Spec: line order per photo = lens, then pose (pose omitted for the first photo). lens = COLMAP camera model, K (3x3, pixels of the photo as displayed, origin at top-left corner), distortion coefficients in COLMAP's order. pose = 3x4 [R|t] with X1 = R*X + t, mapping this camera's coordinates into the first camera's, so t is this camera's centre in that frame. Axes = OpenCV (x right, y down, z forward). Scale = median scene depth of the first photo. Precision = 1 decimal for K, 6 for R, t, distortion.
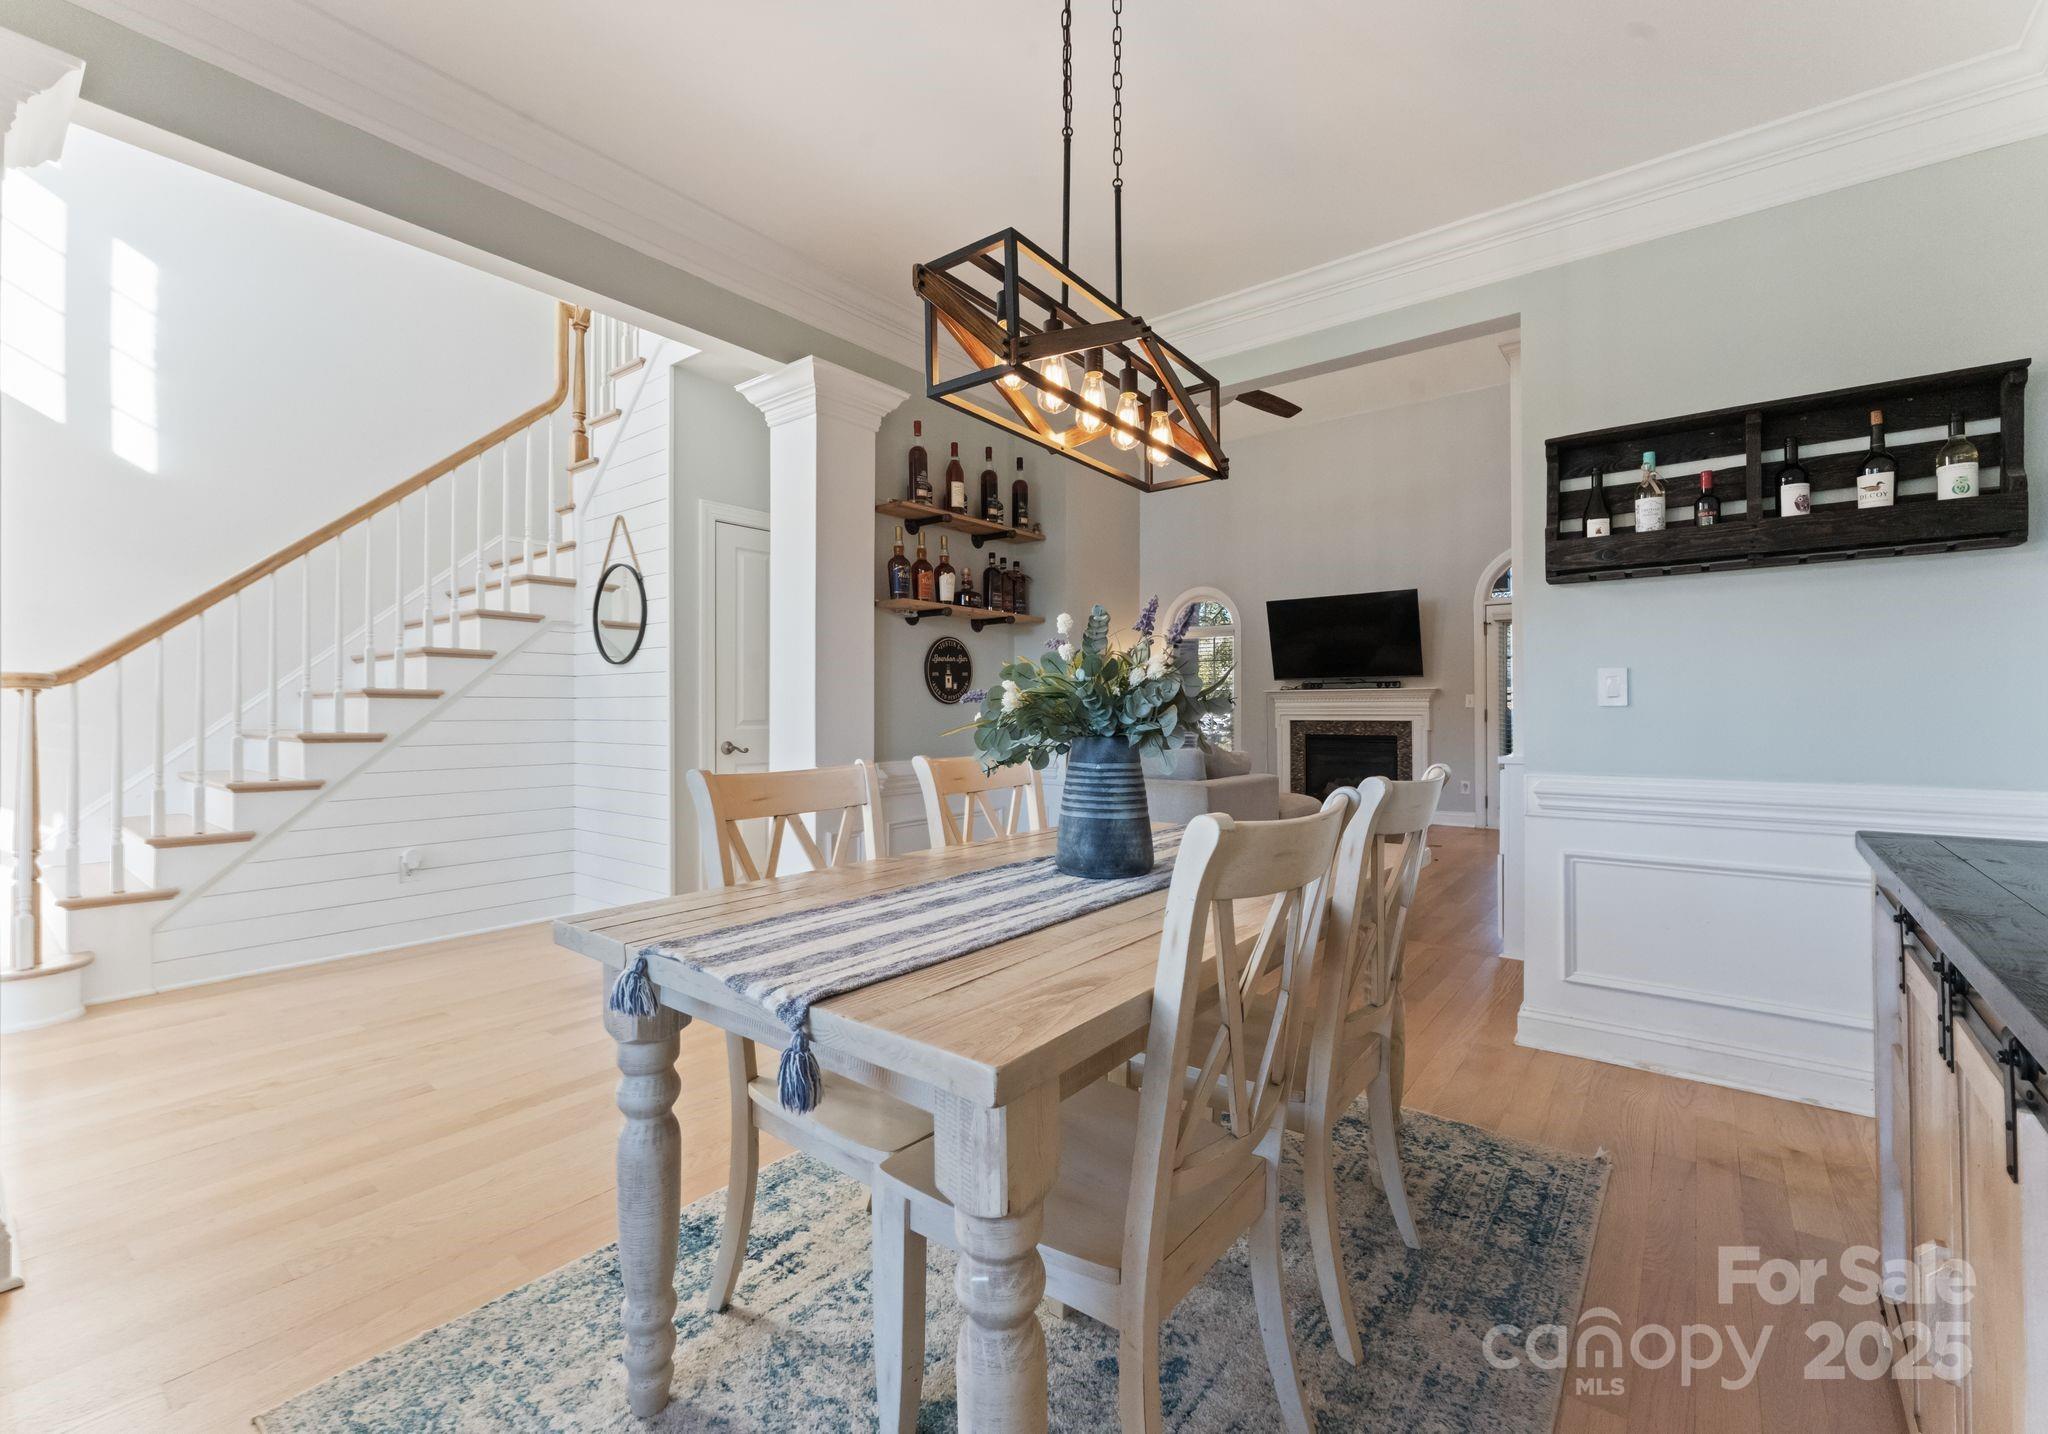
lens RADIAL K [[853.6, 0, 1024.5], [0, 853.6, 727.6], [0, 0, 1]] dist [0.012968, -0.008244]
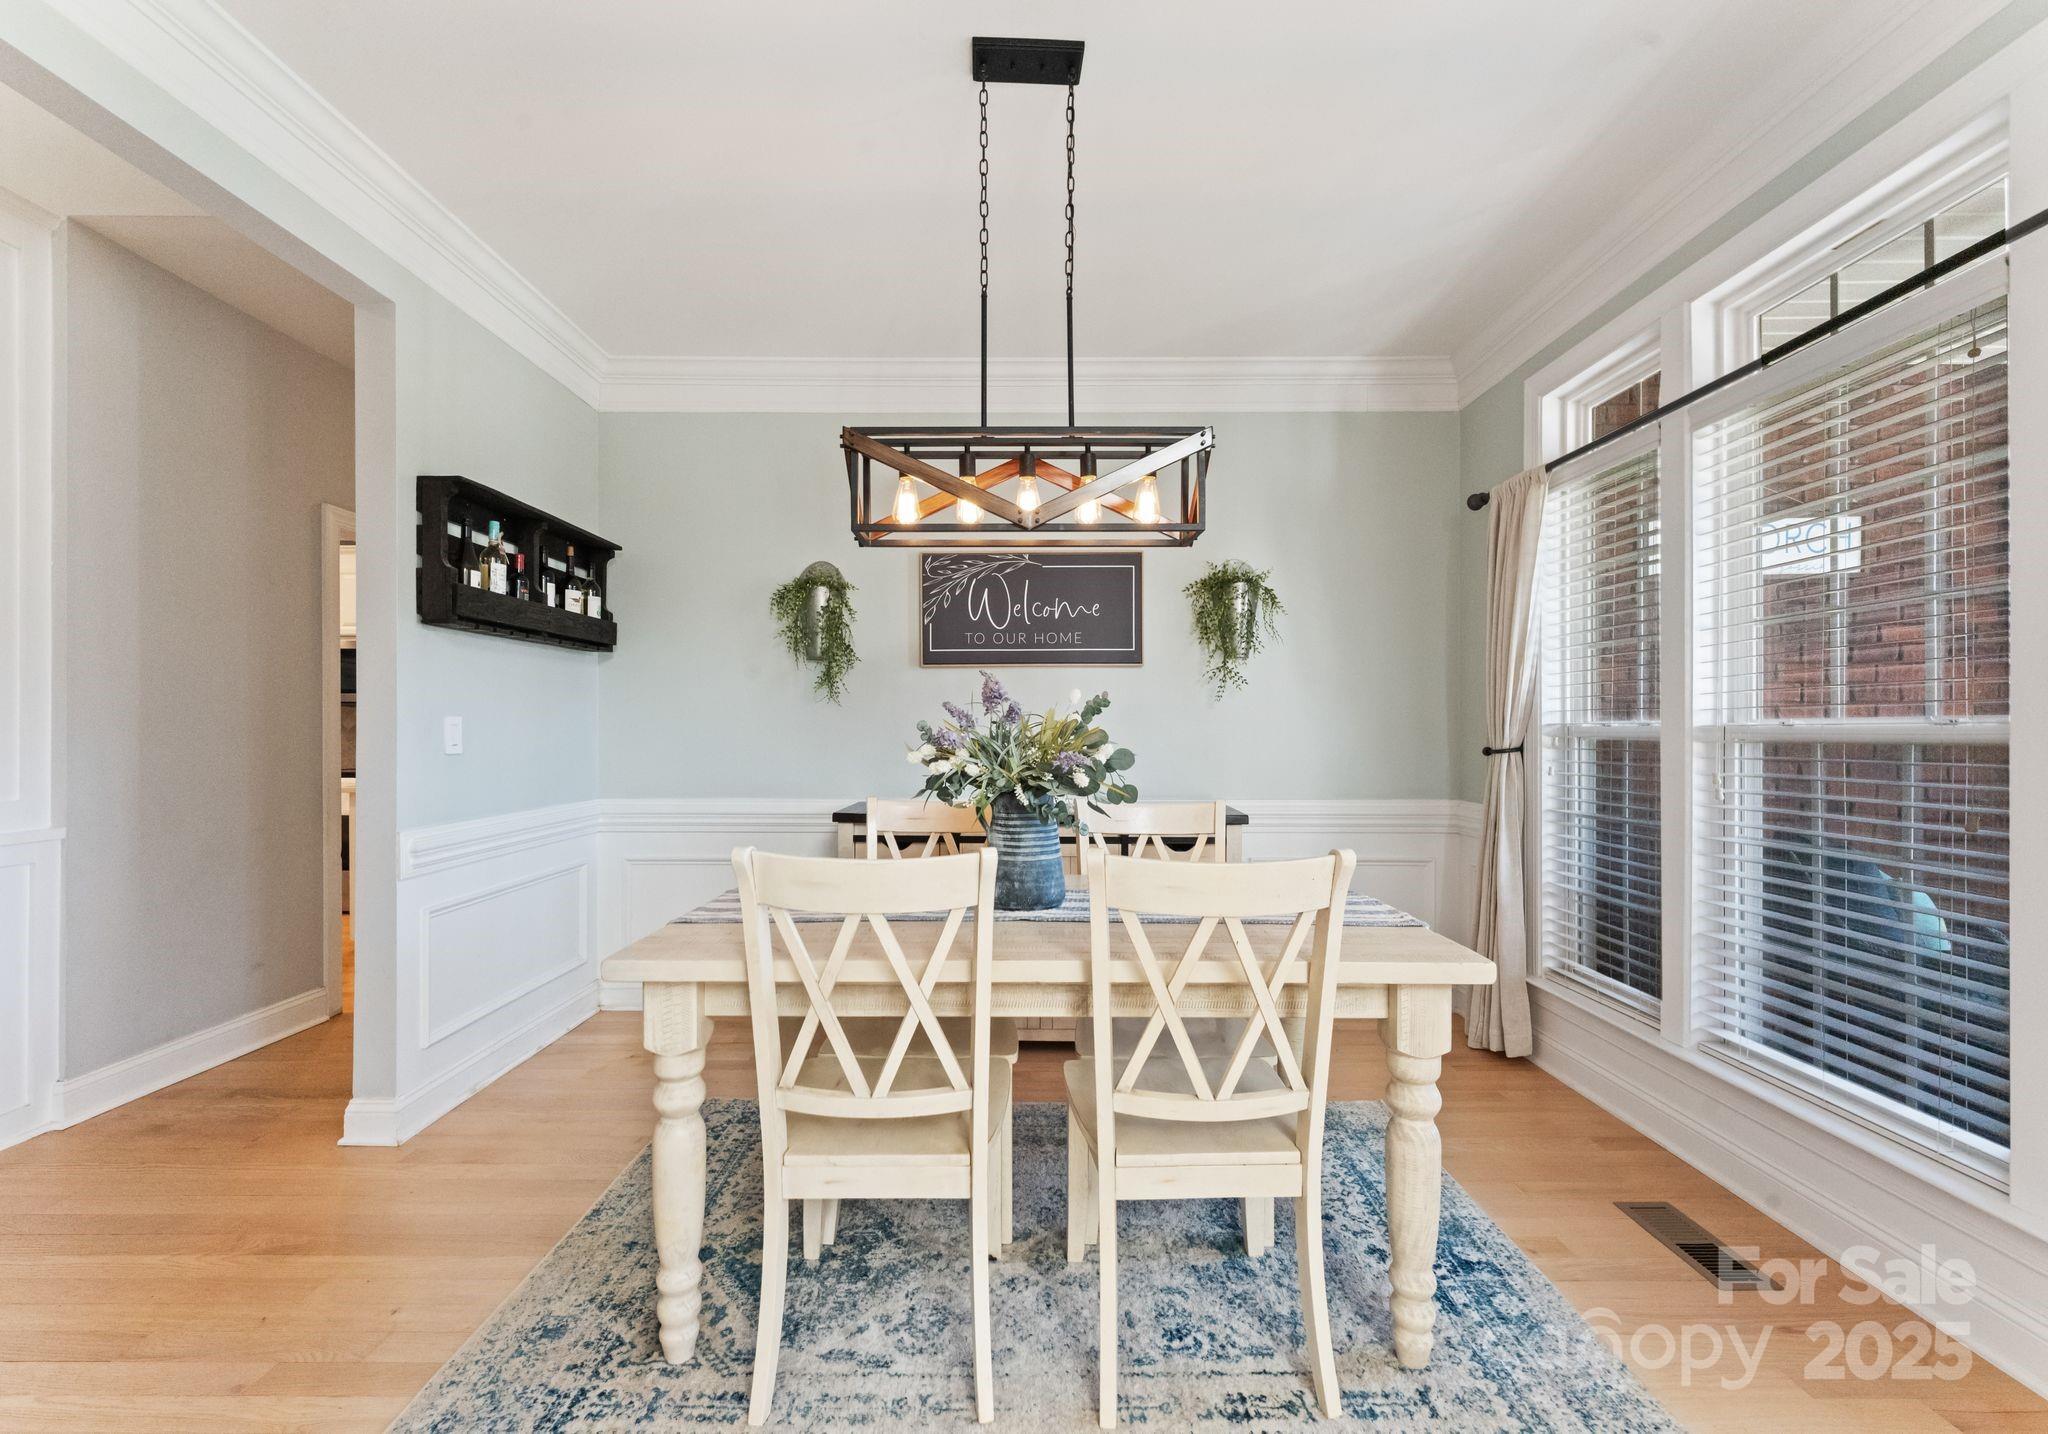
lens RADIAL K [[853.6, 0, 1024.5], [0, 853.6, 727.6], [0, 0, 1]] dist [0.012968, -0.008244]
pose [[-0.603932, 0.000436, 0.797036, -0.862949], [0.021085, 0.999659, 0.015430, -0.093343], [-0.796757, 0.026124, -0.603735, 1.728012]]
